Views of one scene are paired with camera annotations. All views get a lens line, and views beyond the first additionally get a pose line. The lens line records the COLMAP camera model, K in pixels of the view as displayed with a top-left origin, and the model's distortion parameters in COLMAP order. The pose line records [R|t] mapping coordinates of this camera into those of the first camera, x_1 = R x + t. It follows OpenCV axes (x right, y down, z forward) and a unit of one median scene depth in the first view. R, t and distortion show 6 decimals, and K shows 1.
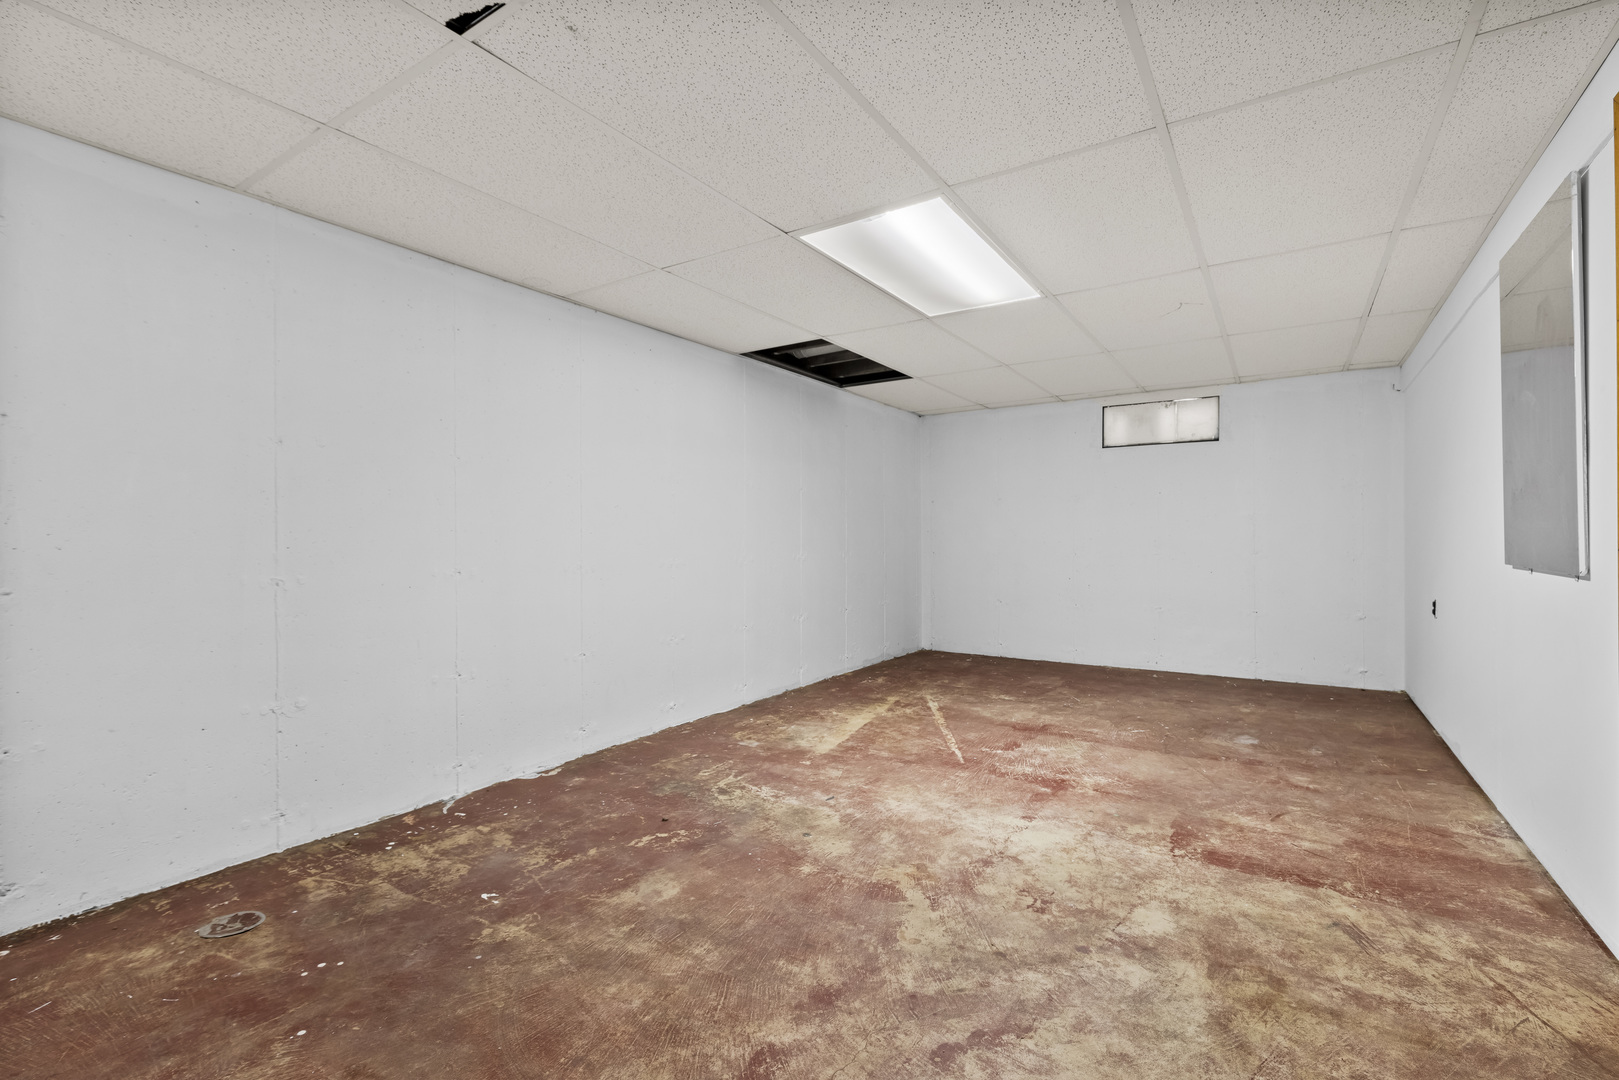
lens RADIAL K [[743.0, 0, 810.7], [0, 743.0, 554.9], [0, 0, 1]] dist [0.000035, -0.000658]
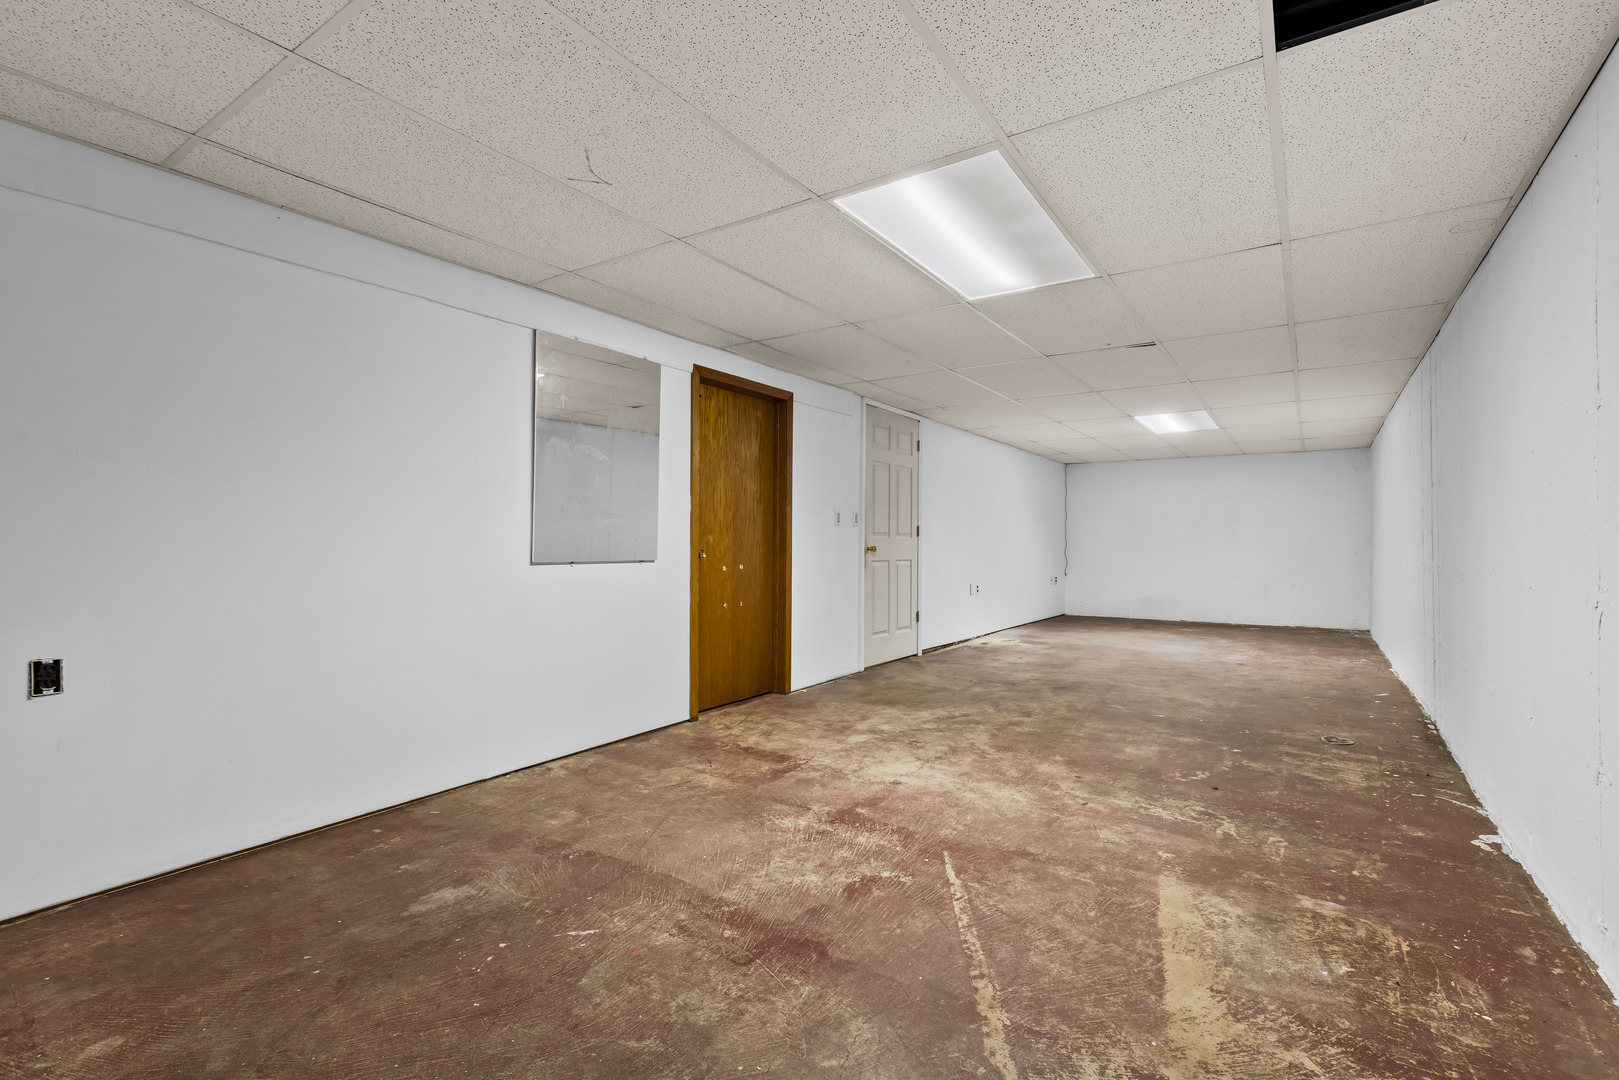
lens RADIAL K [[743.0, 0, 810.7], [0, 743.0, 554.9], [0, 0, 1]] dist [0.000035, -0.000658]
pose [[-0.999819, 0.003289, 0.018726, 0.367929], [0.004060, 0.999139, 0.041291, -0.045423], [-0.018574, 0.041359, -0.998972, 1.960775]]
